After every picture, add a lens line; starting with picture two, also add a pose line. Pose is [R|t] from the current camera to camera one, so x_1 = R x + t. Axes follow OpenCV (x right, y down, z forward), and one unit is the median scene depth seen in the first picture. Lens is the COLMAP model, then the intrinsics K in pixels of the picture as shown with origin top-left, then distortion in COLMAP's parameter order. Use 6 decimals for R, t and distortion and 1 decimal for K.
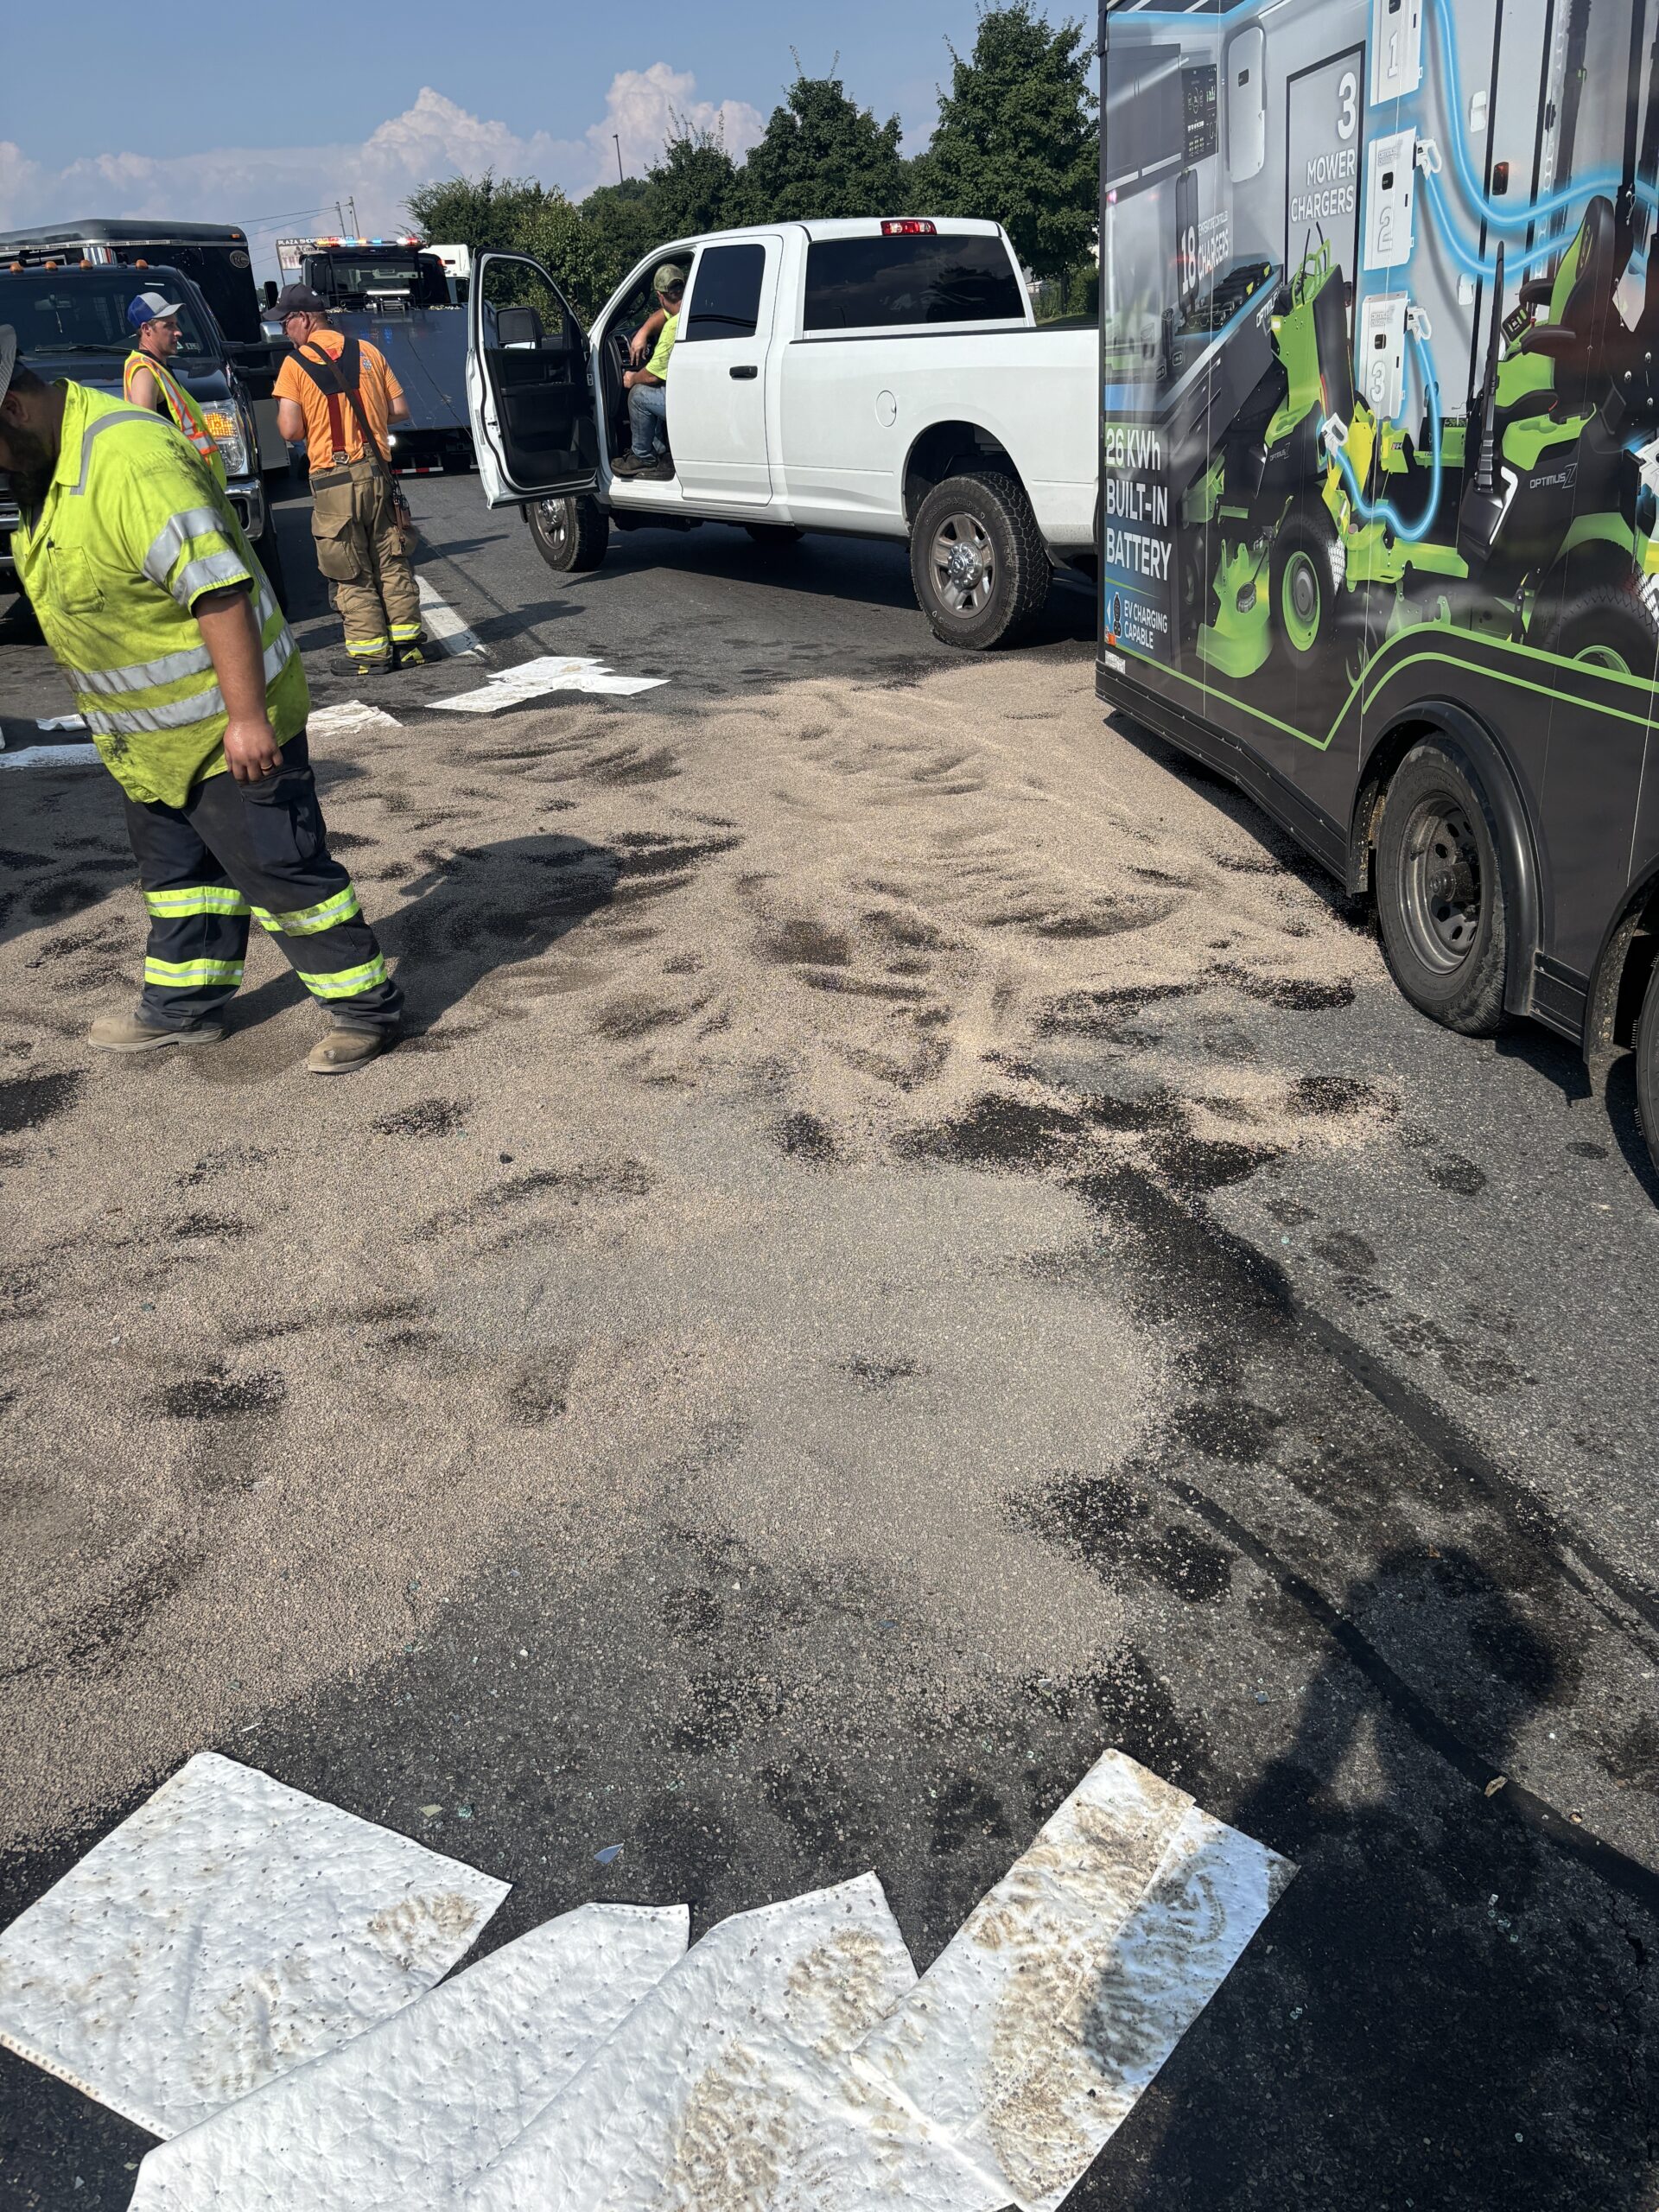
lens RADIAL K [[1673.3, 0, 835.3], [0, 1673.3, 1096.9], [0, 0, 1]] dist [0.045016, -0.045072]
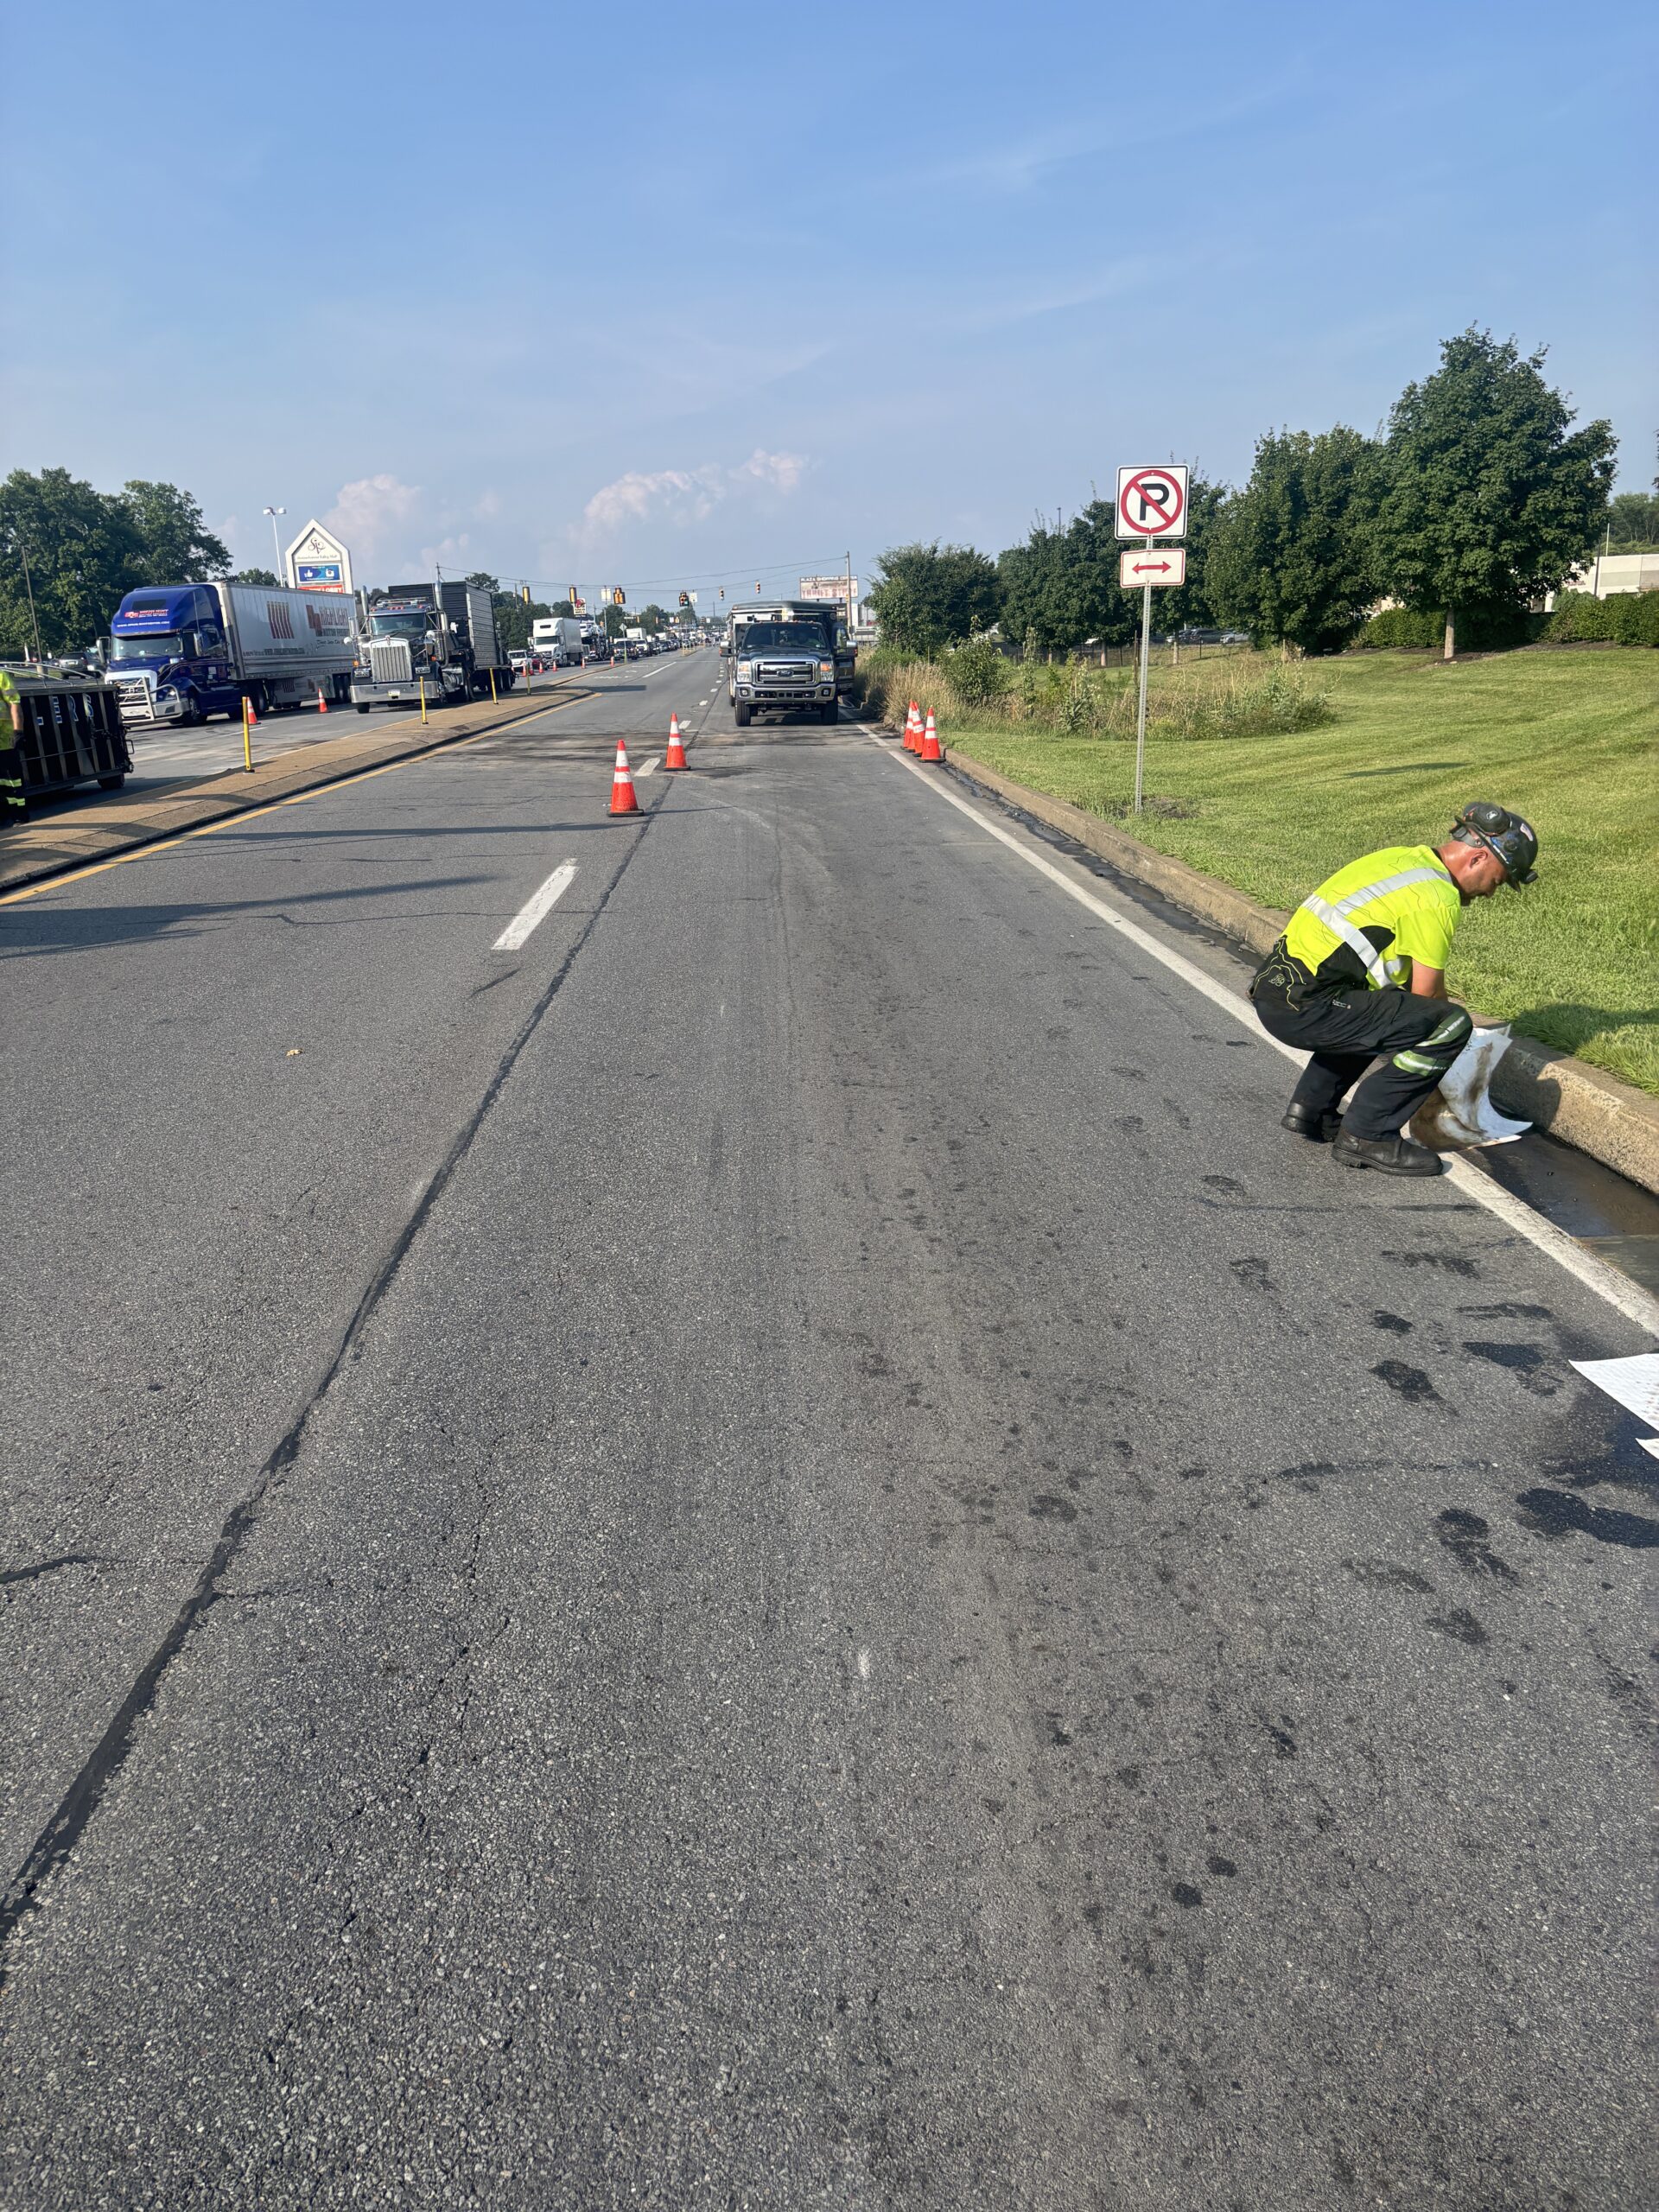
lens RADIAL K [[1673.3, 0, 821.4], [0, 1673.3, 1120.5], [0, 0, 1]] dist [0.045016, -0.045072]
pose [[0.957022, 0.108401, -0.268996, 2.676847], [-0.148061, 0.980160, -0.131774, 2.470463], [0.249375, 0.165938, 0.954084, -5.538852]]
